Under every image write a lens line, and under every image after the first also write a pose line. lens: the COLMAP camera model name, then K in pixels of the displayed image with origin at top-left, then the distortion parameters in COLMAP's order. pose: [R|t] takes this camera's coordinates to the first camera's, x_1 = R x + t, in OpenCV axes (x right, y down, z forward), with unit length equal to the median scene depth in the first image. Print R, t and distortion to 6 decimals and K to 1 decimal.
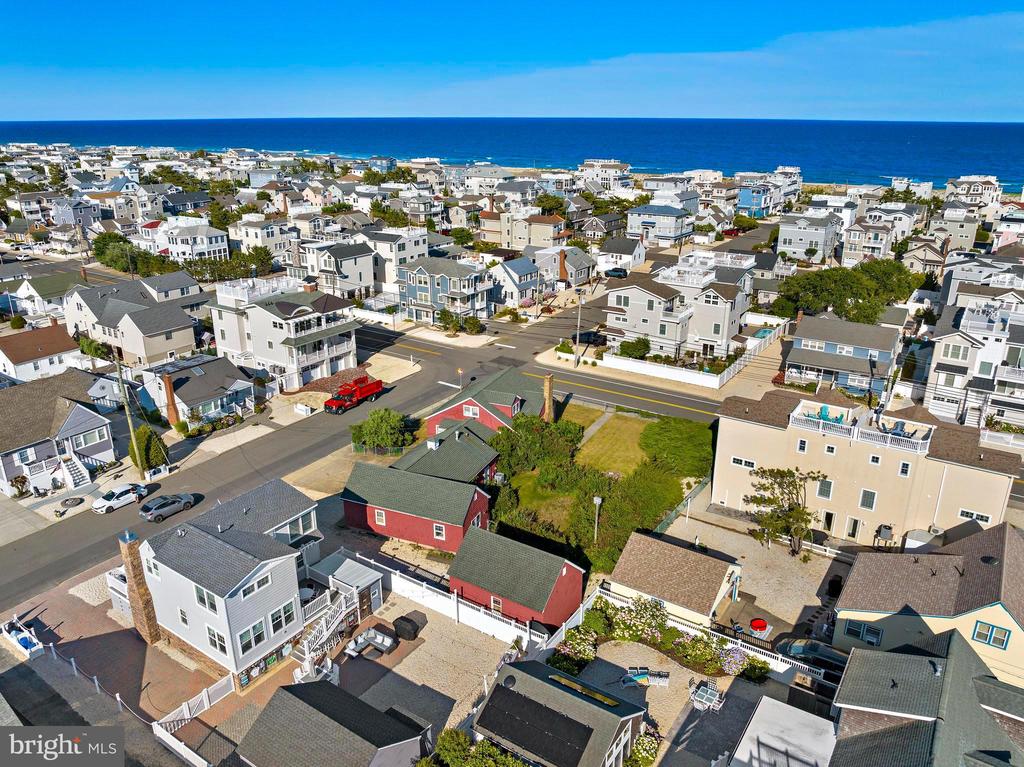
lens RADIAL K [[737.5, 0, 513.5], [0, 737.5, 382.1], [0, 0, 1]] dist [-0.040711, -0.003334]
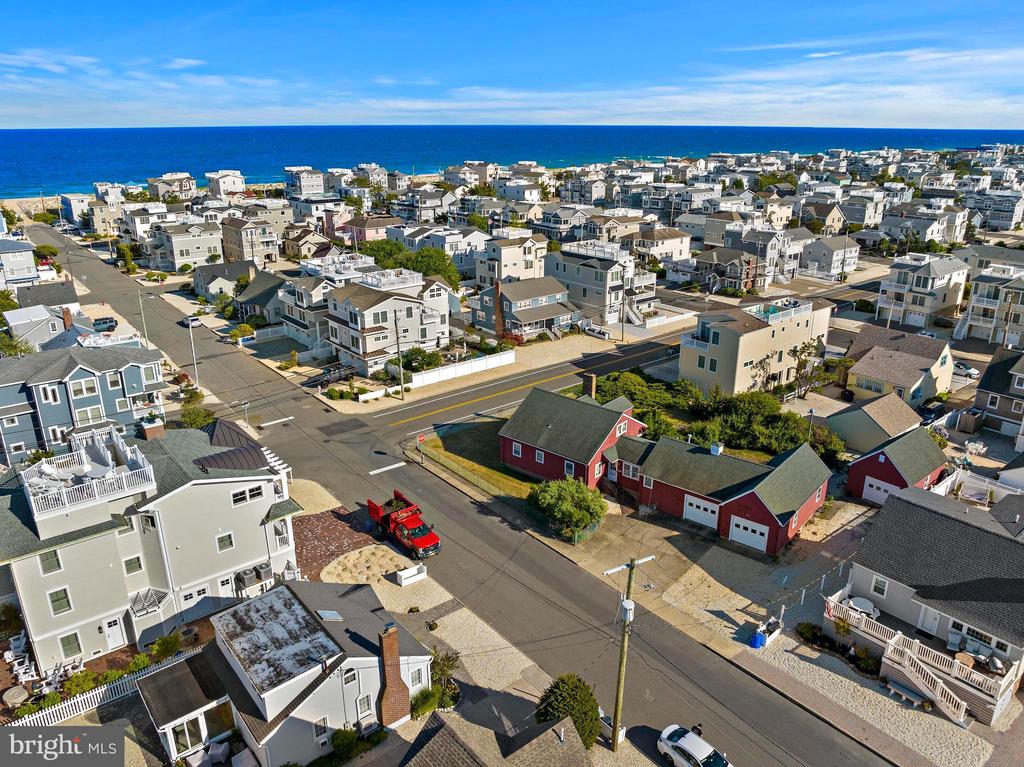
lens RADIAL K [[737.5, 0, 513.5], [0, 737.5, 382.1], [0, 0, 1]] dist [-0.040711, -0.003334]
pose [[0.283703, -0.318435, 0.904496, -0.664813], [0.325496, 0.919227, 0.221526, -0.190991], [-0.901978, 0.231562, 0.364436, 0.568311]]
